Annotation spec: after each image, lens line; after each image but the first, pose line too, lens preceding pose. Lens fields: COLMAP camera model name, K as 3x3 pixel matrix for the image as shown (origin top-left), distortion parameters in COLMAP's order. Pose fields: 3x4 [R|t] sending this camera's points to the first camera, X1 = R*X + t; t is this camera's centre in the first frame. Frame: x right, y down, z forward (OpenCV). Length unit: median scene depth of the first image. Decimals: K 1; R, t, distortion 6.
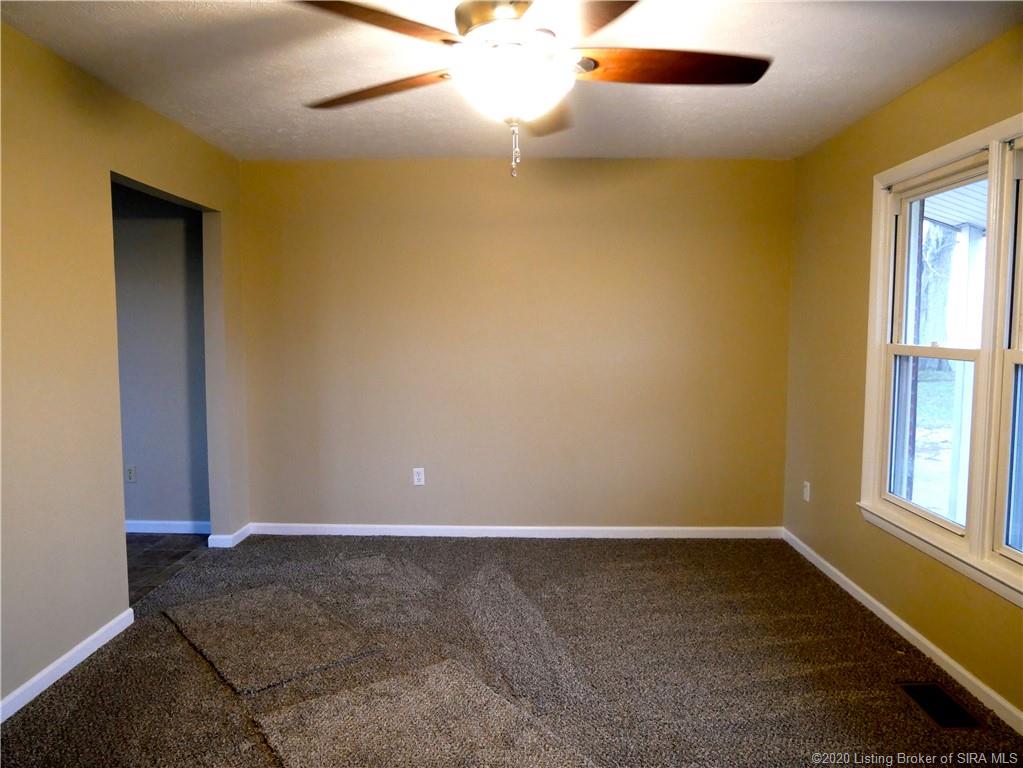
lens RADIAL K [[737.7, 0, 511.5], [0, 737.7, 384.0], [0, 0, 1]] dist [-0.052463, 0.028040]
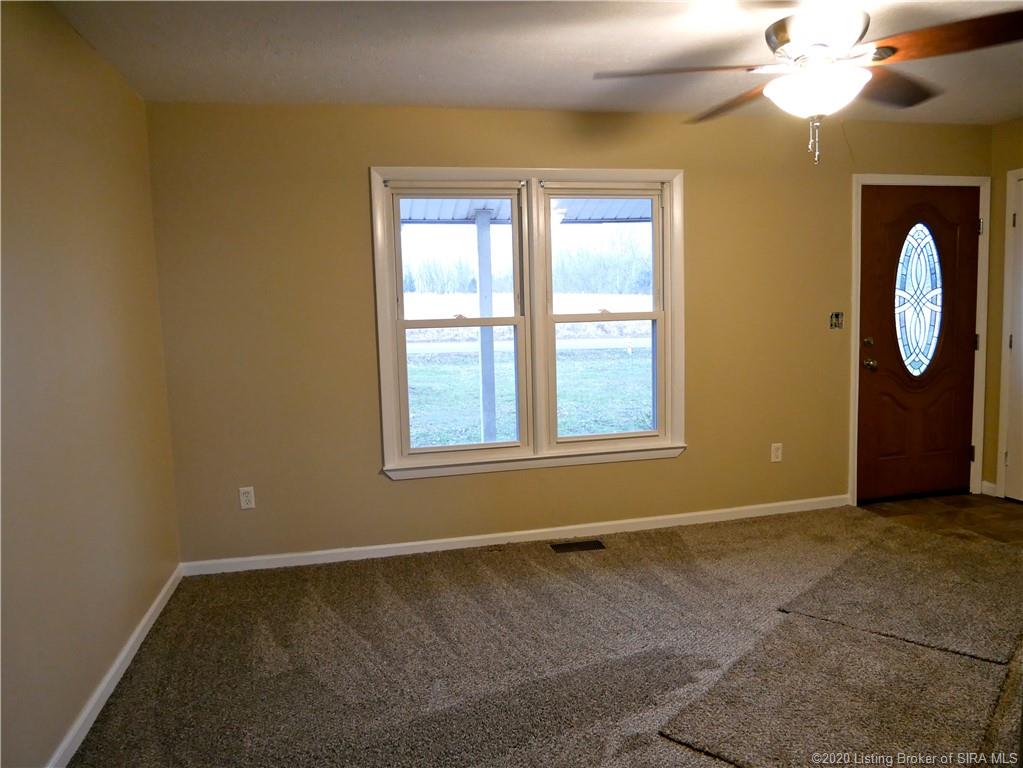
lens RADIAL K [[737.7, 0, 511.5], [0, 737.7, 384.0], [0, 0, 1]] dist [-0.052463, 0.028040]
pose [[-0.240103, -0.097119, 0.965877, -0.684508], [0.109941, 0.985861, 0.126458, -0.087914], [-0.964502, 0.136553, -0.226031, 1.163925]]
